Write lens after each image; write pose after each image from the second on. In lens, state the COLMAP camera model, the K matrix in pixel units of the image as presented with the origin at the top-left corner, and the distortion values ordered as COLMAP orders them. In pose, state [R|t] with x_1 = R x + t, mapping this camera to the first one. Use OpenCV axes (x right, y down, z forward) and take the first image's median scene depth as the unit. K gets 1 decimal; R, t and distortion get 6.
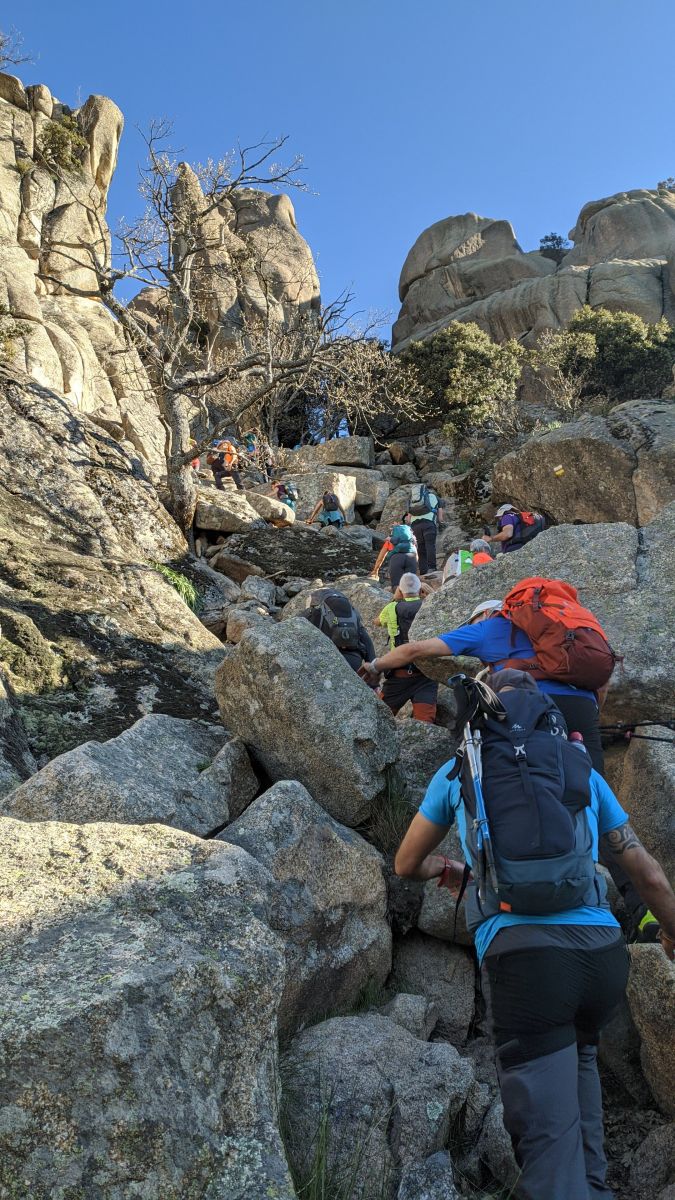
lens RADIAL K [[886.0, 0, 337.7], [0, 886.0, 599.7], [0, 0, 1]] dist [0.002973, -0.001462]
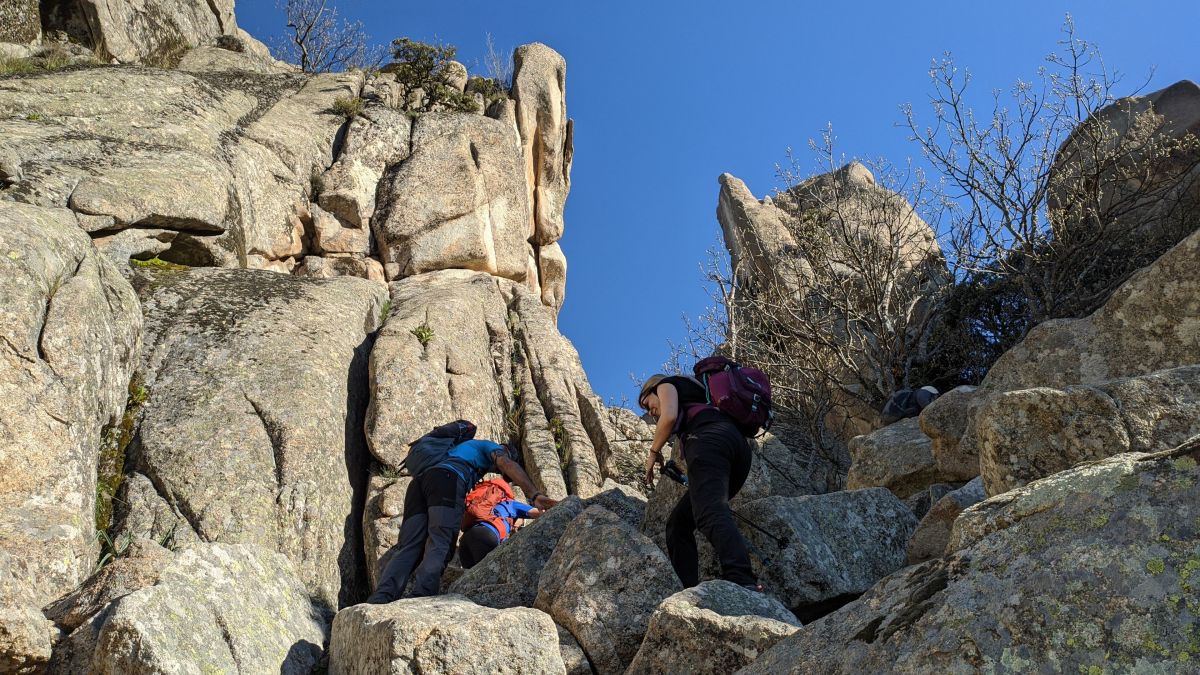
lens RADIAL K [[886.0, 0, 600.7], [0, 886.0, 337.2], [0, 0, 1]] dist [0.002973, -0.001462]
pose [[0.879142, -0.304479, -0.366608, -0.030636], [0.146852, 0.904932, -0.399416, -0.072197], [0.453369, 0.297306, 0.840277, 0.511791]]
